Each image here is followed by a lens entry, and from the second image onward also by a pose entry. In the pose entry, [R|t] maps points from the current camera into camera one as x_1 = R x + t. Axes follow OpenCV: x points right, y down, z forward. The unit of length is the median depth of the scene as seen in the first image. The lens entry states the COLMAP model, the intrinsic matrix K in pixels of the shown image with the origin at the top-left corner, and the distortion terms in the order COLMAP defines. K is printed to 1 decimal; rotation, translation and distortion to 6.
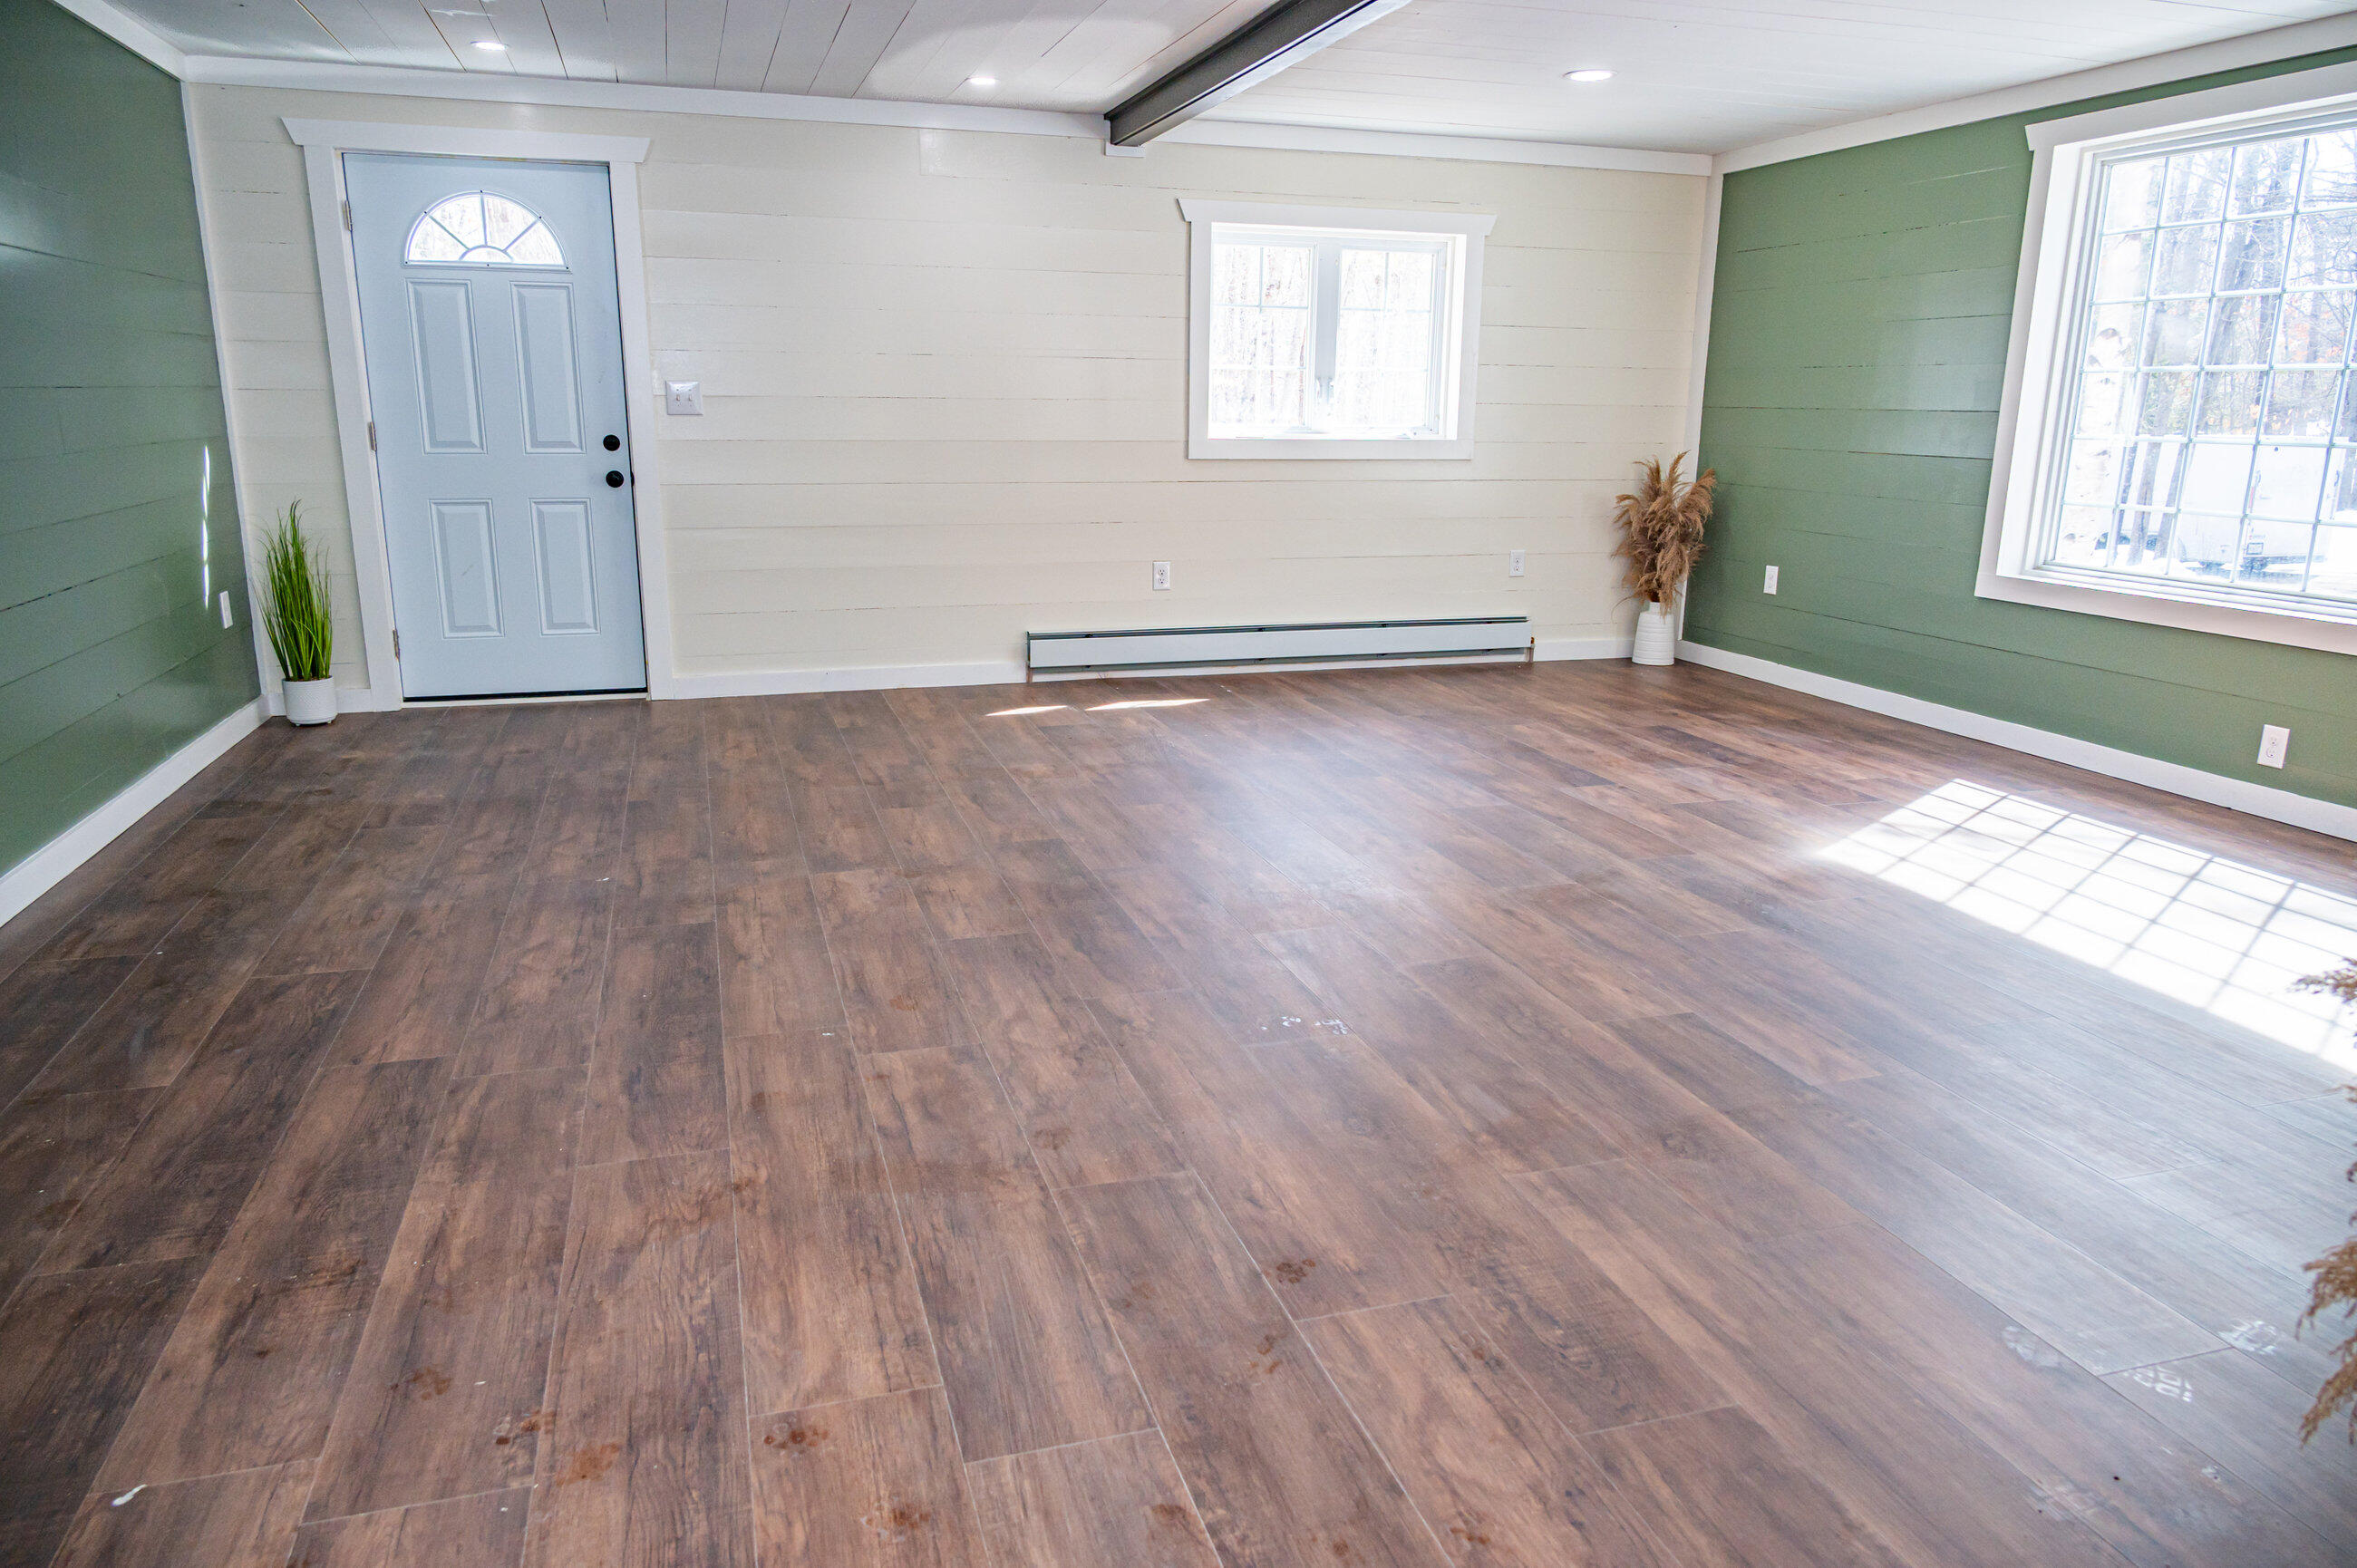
lens RADIAL K [[1558.8, 0, 1176.3], [0, 1558.8, 787.2], [0, 0, 1]] dist [-0.002925, 0.000419]
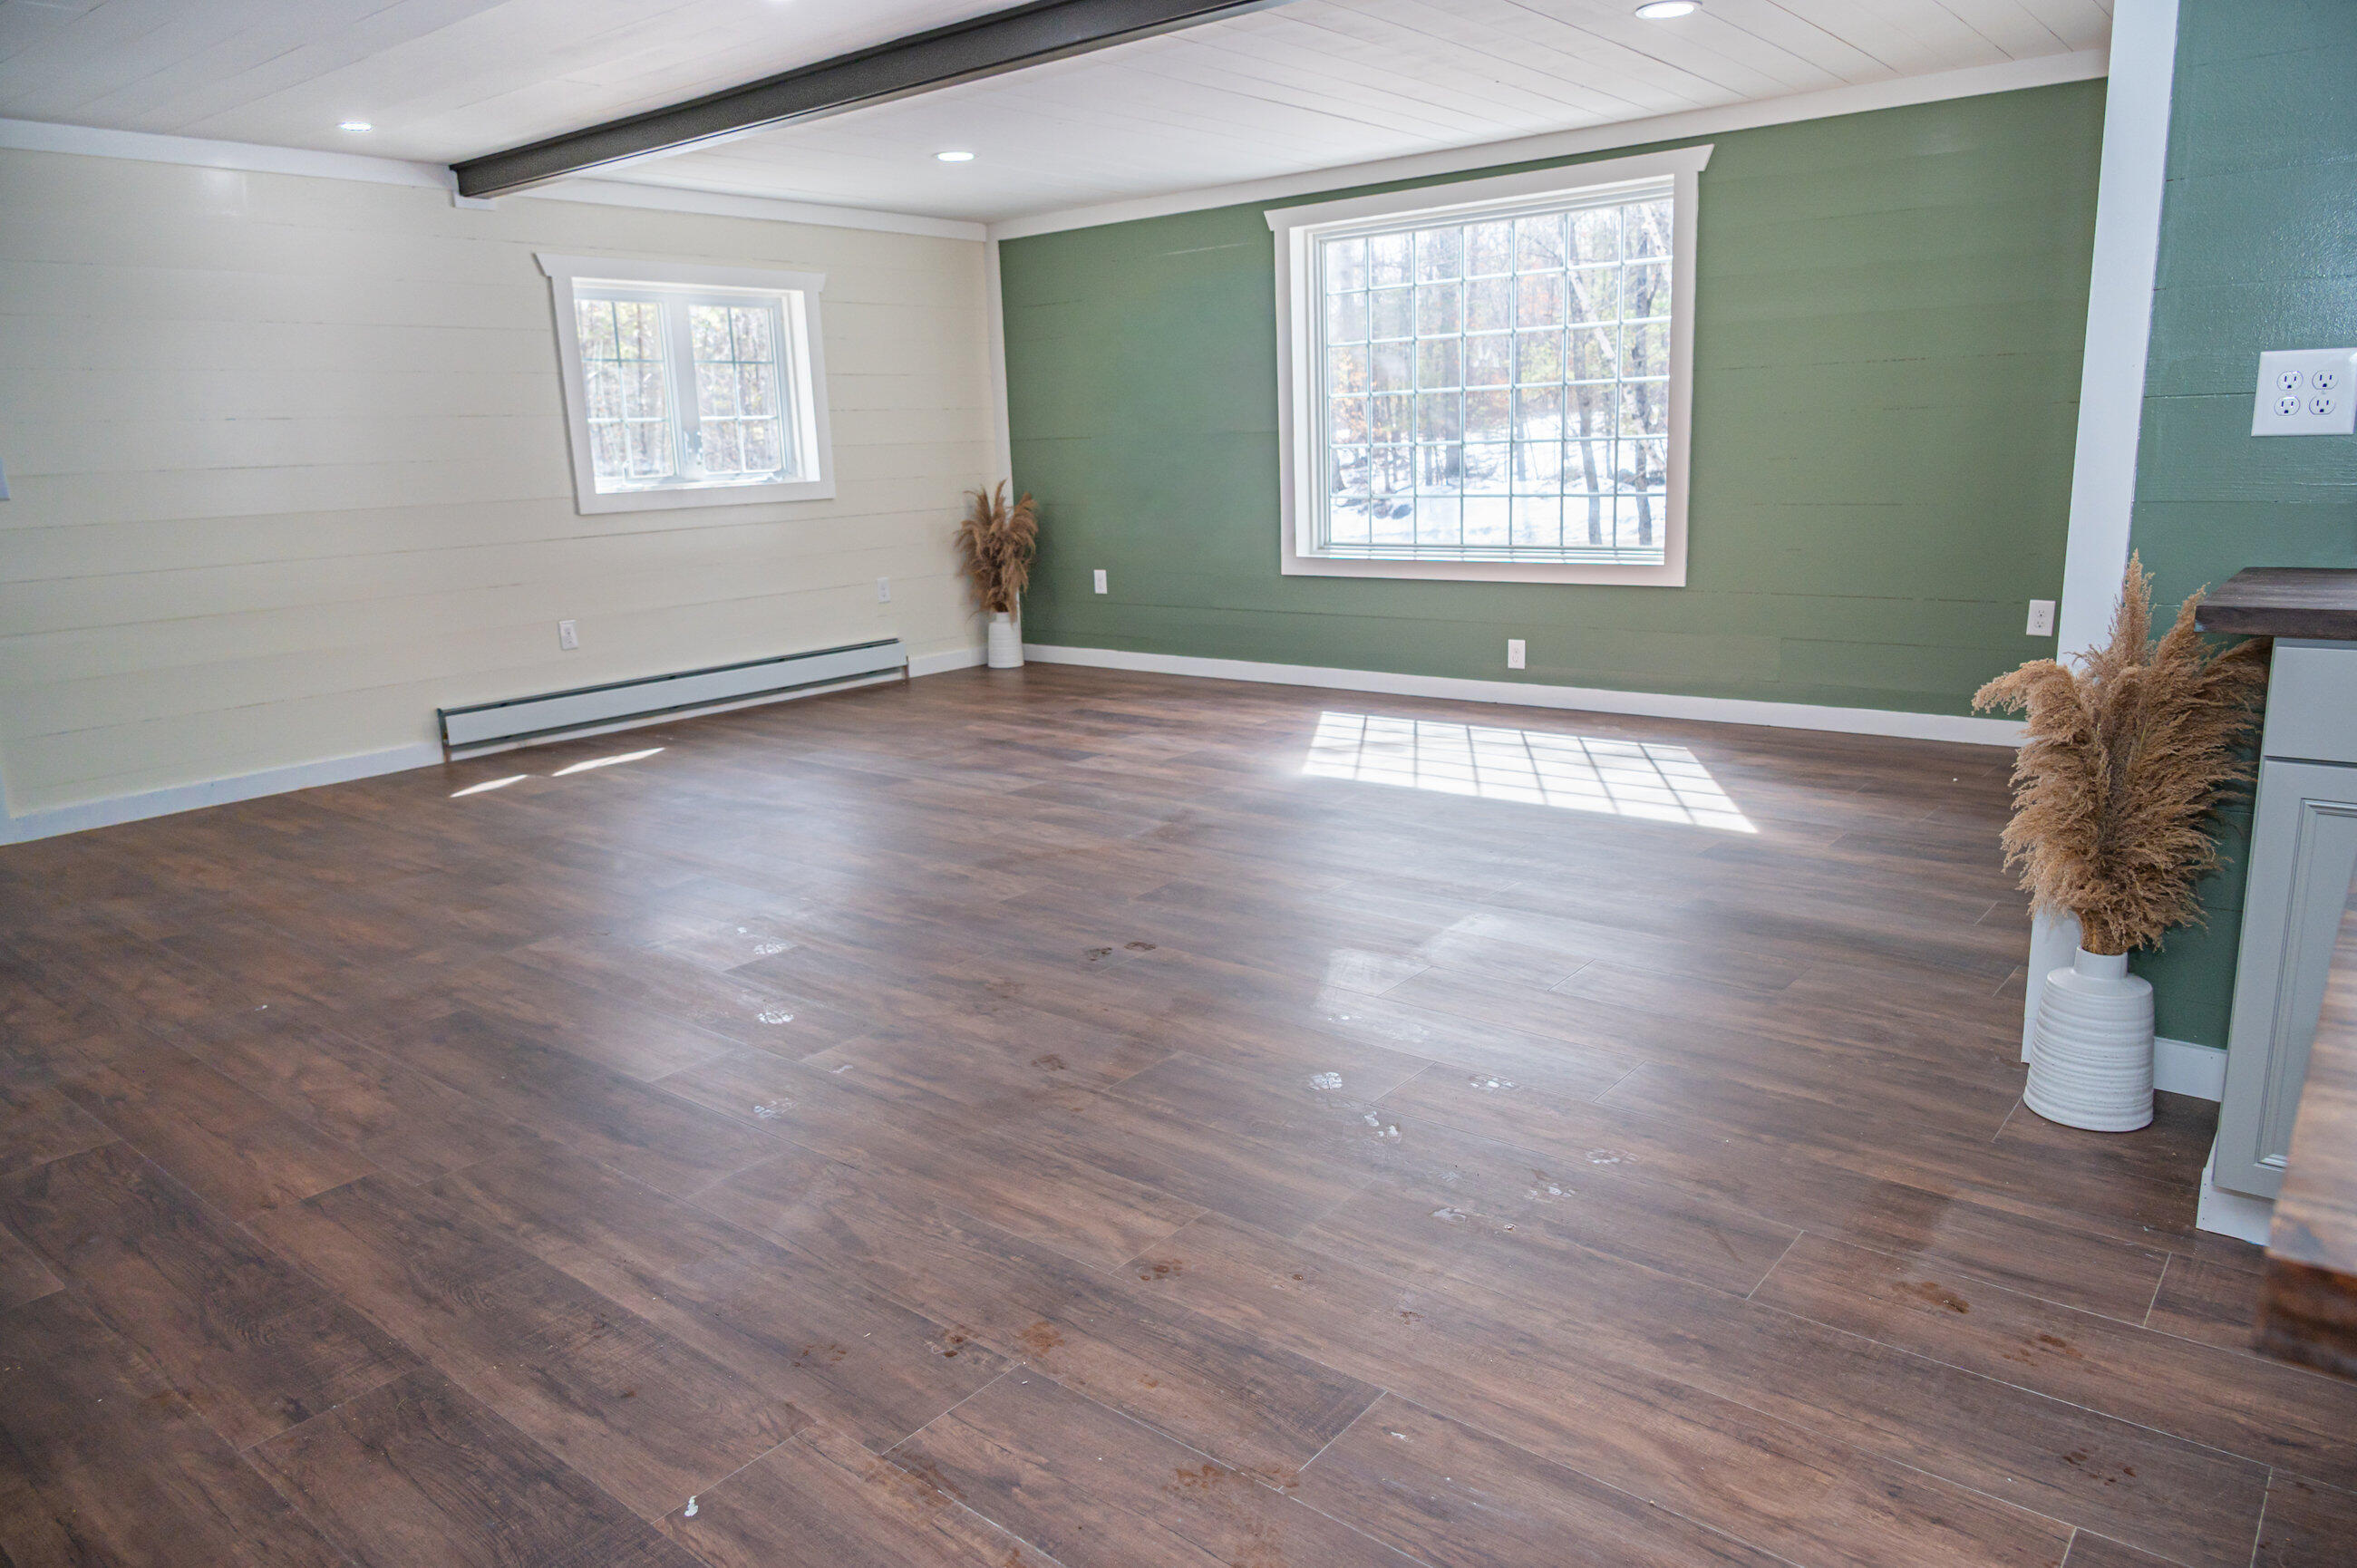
lens RADIAL K [[1558.8, 0, 1175.6], [0, 1558.8, 784.5], [0, 0, 1]] dist [-0.002925, 0.000419]
pose [[0.833575, -0.160676, 0.528522, -0.330965], [0.177554, 0.983926, 0.019089, 0.008267], [-0.523093, 0.077928, 0.848705, -0.030597]]
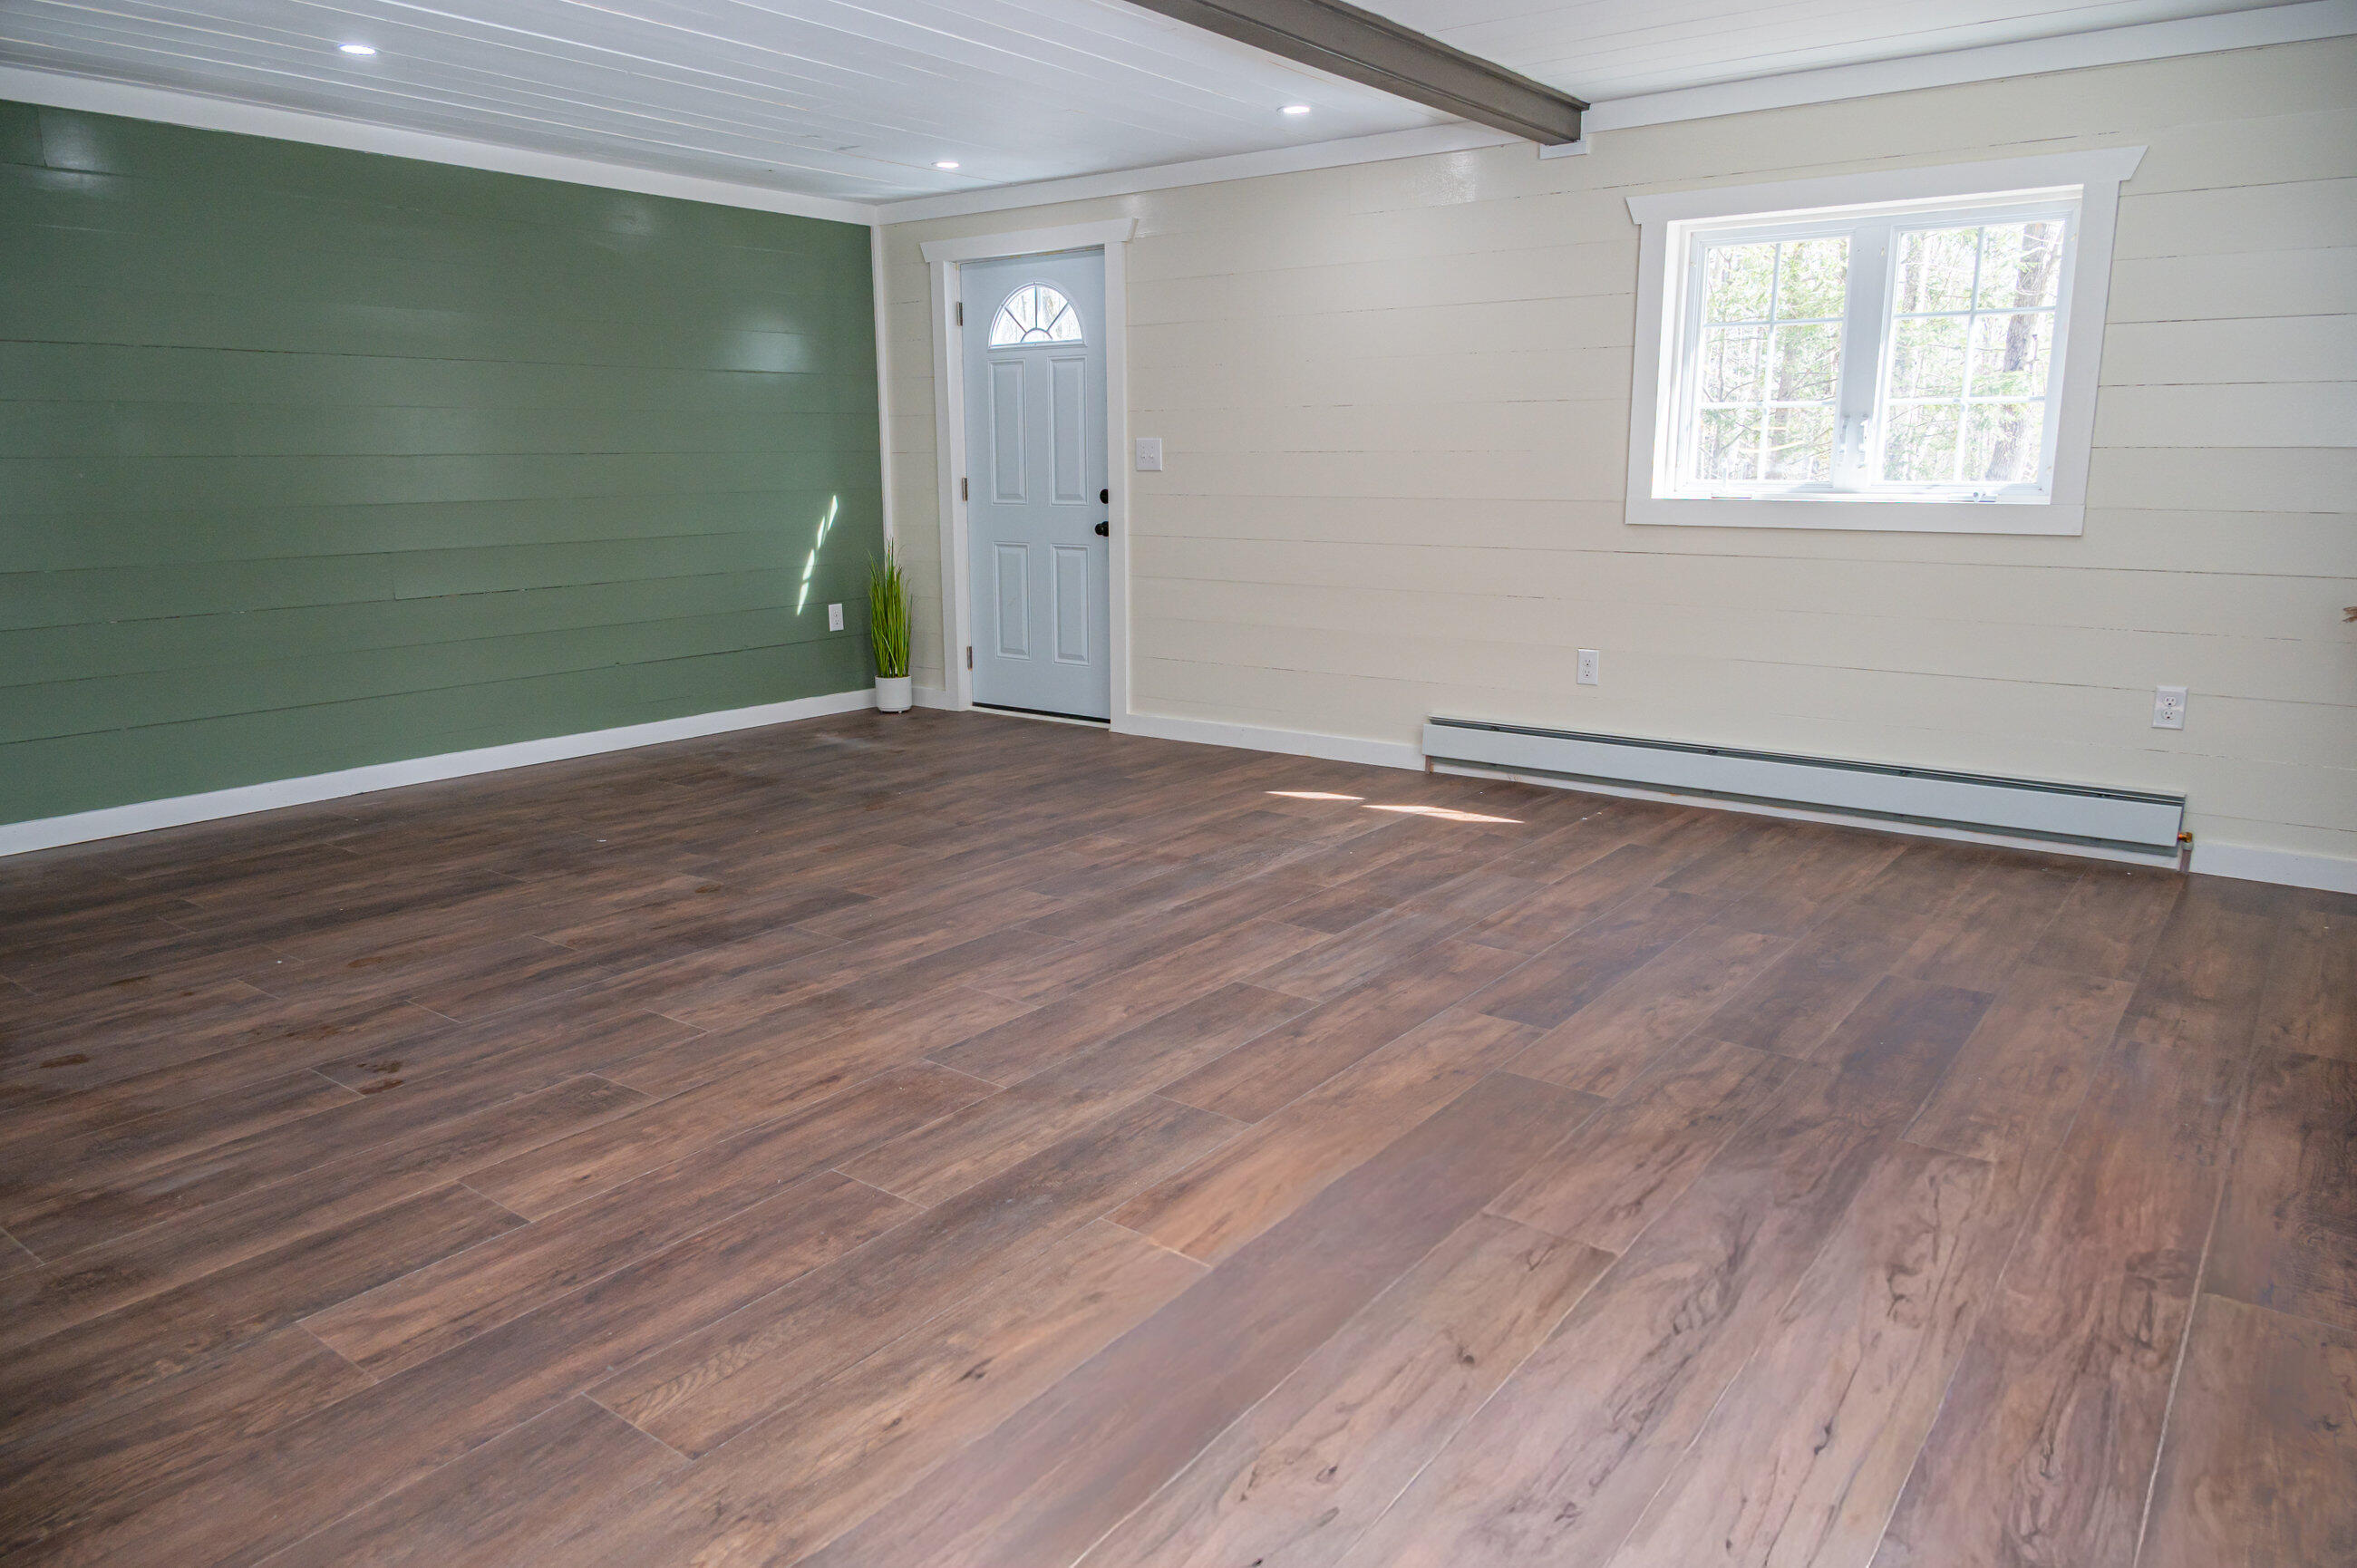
lens RADIAL K [[1558.8, 0, 1174.8], [0, 1558.8, 784.4], [0, 0, 1]] dist [-0.002925, 0.000419]
pose [[0.584134, 0.155171, -0.796687, 0.765015], [-0.186137, 0.981006, 0.054594, -0.119461], [0.790026, 0.116403, 0.601922, 0.525988]]
